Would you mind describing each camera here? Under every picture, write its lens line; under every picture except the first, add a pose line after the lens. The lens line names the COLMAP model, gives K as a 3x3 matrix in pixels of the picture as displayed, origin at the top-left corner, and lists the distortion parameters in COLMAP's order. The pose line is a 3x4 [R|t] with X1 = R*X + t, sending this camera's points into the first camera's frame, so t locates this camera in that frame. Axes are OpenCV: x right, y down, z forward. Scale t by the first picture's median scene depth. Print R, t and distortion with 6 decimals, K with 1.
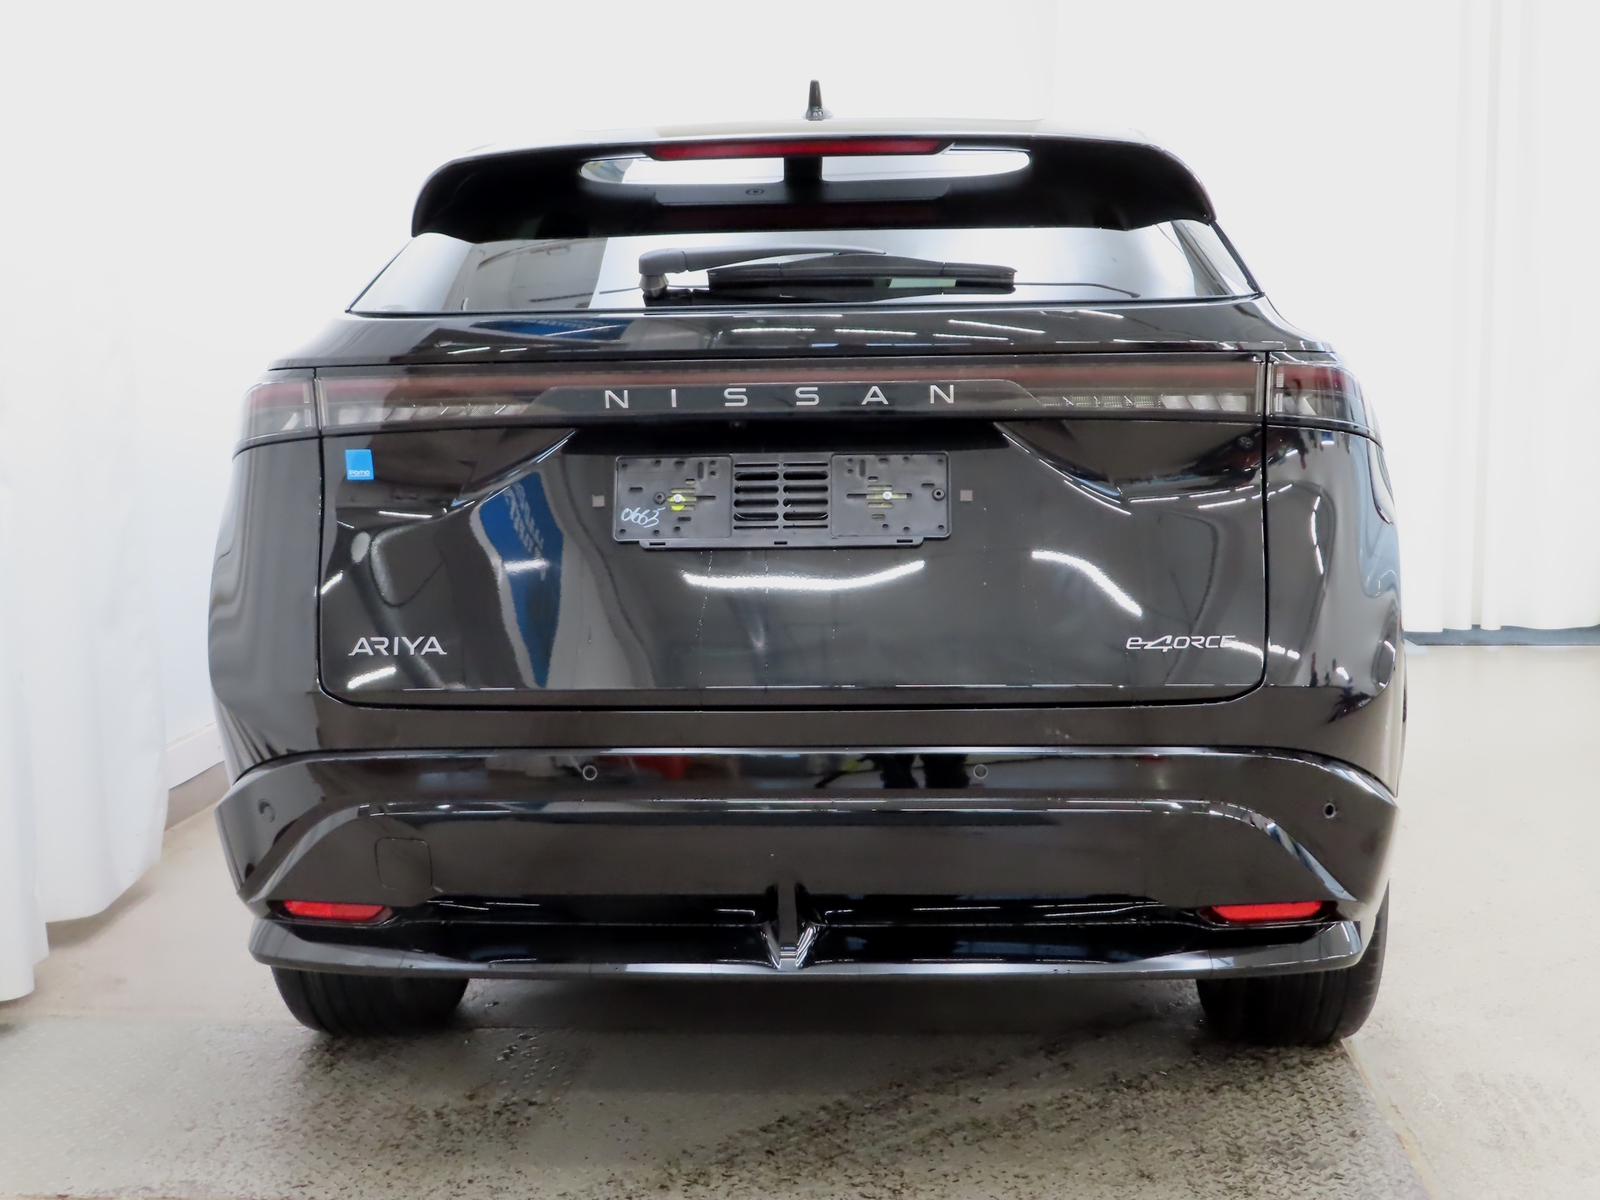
lens RADIAL K [[2008.1, 0, 800.0], [0, 2008.1, 600.0], [0, 0, 1]] dist [0.023701, -0.021419]
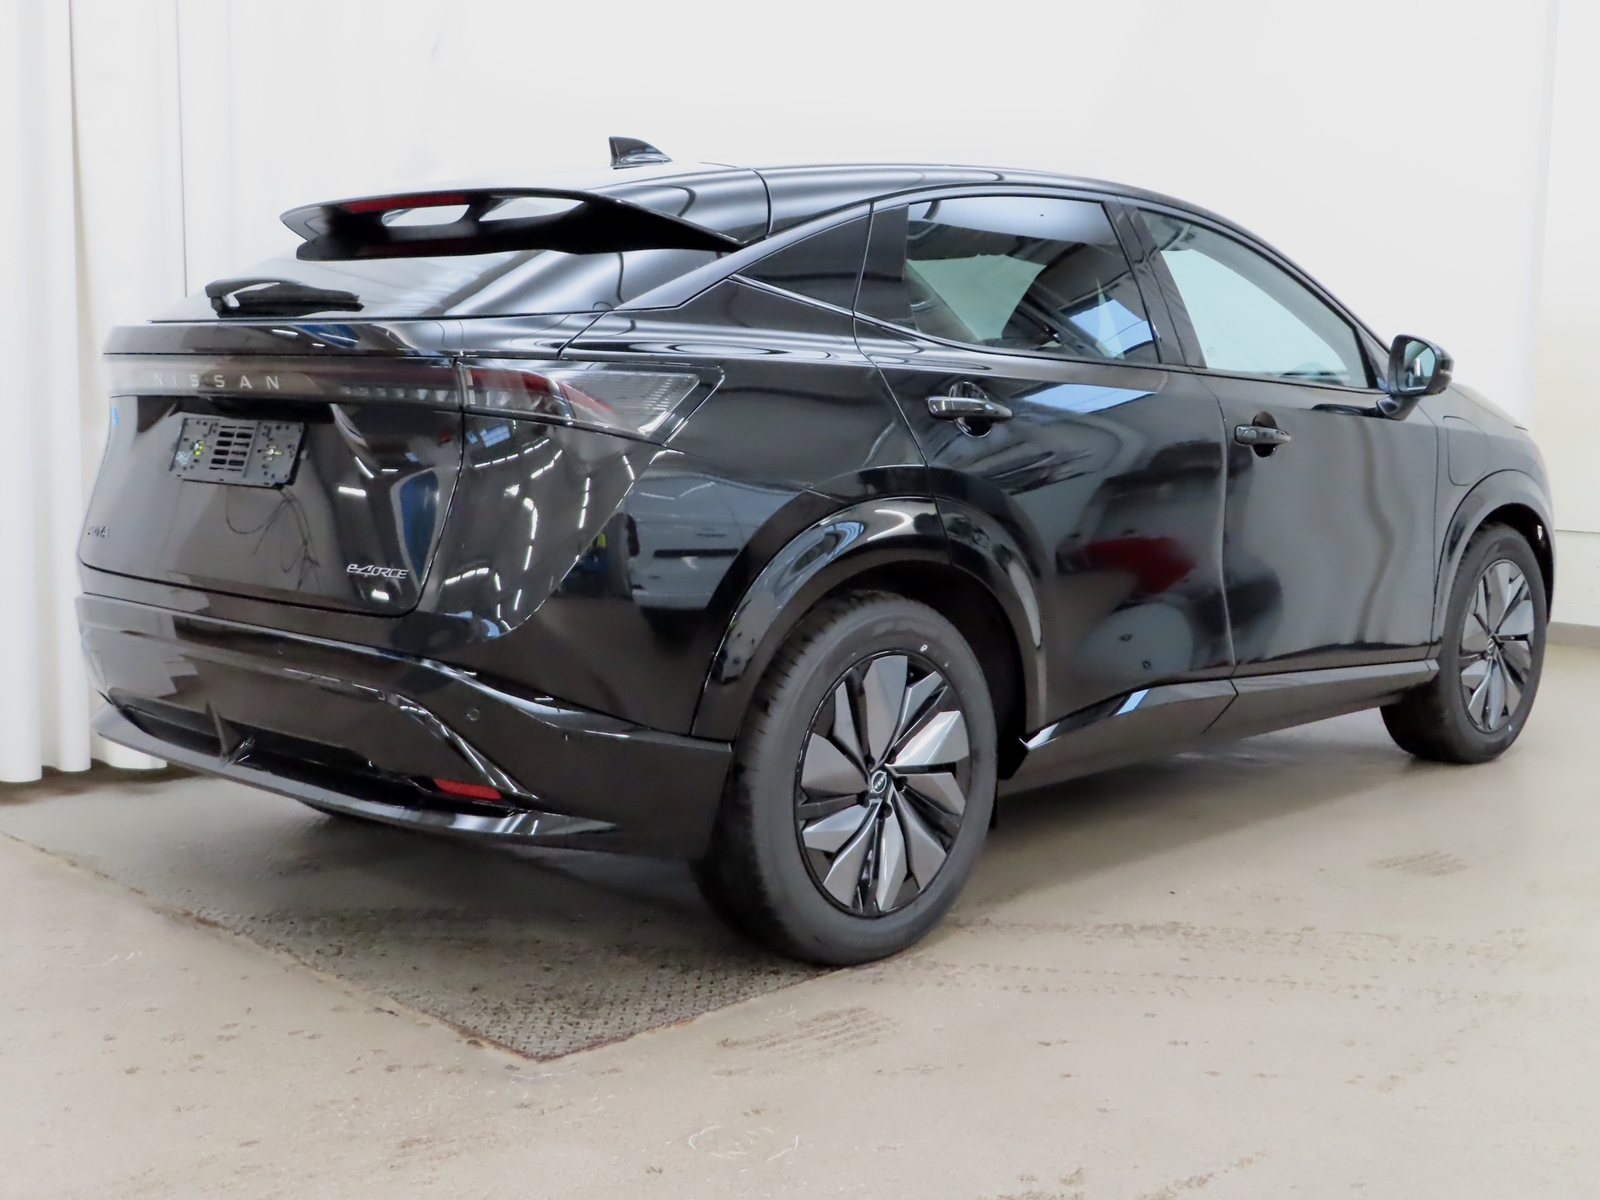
lens RADIAL K [[2008.1, 0, 800.0], [0, 2008.1, 600.0], [0, 0, 1]] dist [0.023701, -0.021419]
pose [[0.747137, 0.101496, -0.656875, 1.146264], [-0.094932, 0.994435, 0.045676, -0.043034], [0.657856, 0.028232, 0.752615, 0.149527]]
